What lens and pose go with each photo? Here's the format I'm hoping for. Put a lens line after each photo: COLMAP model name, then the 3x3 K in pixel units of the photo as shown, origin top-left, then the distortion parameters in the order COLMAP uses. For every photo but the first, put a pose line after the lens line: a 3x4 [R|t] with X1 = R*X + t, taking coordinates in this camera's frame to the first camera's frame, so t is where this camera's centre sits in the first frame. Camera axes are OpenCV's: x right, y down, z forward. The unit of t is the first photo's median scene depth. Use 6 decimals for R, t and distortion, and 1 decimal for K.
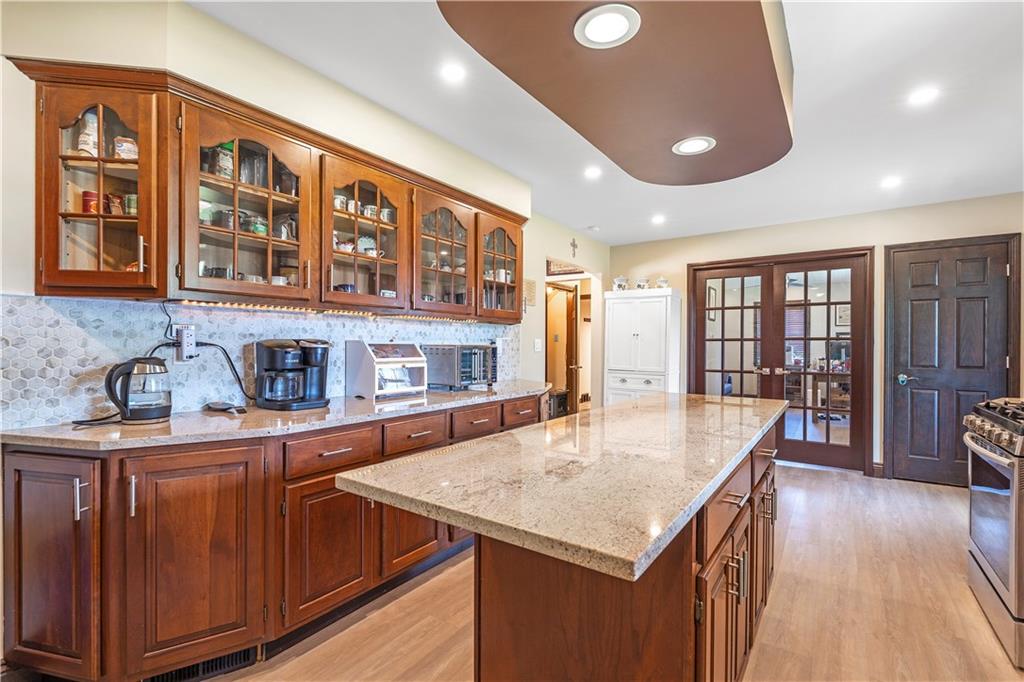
lens RADIAL K [[457.7, 0, 509.6], [0, 457.7, 345.7], [0, 0, 1]] dist [-0.001536, -0.000686]
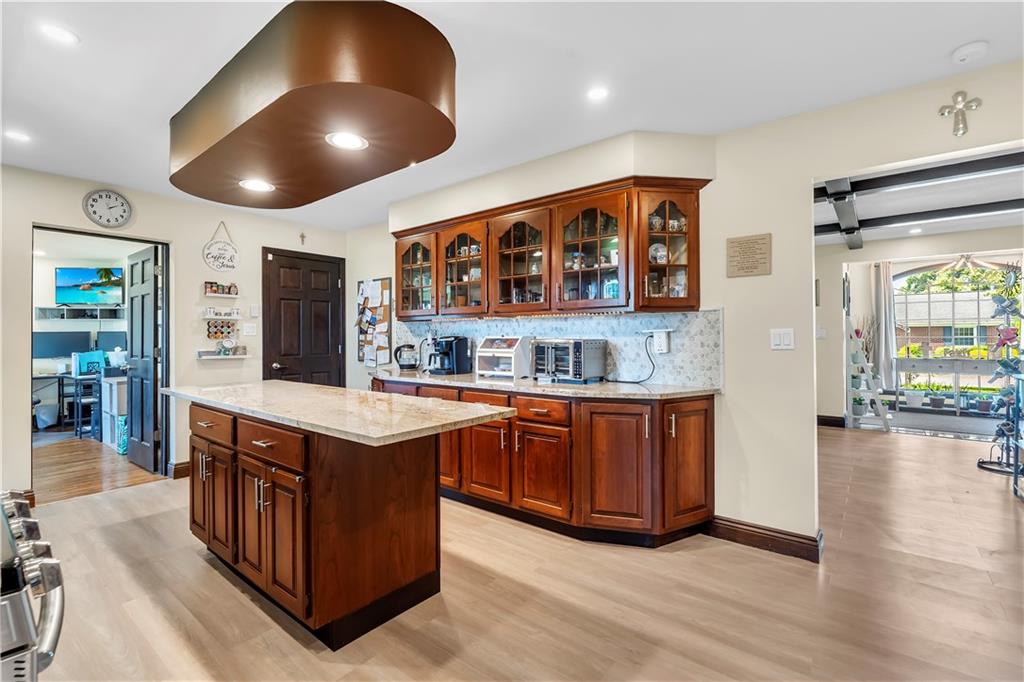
lens RADIAL K [[452.0, 0, 514.5], [0, 452.0, 340.6], [0, 0, 1]] dist [0.000066, -0.000425]
pose [[-0.062591, 0.000420, -0.998039, 1.019229], [-0.000380, 1.000000, 0.000445, 0.001588], [0.998039, 0.000408, -0.062590, 1.084761]]
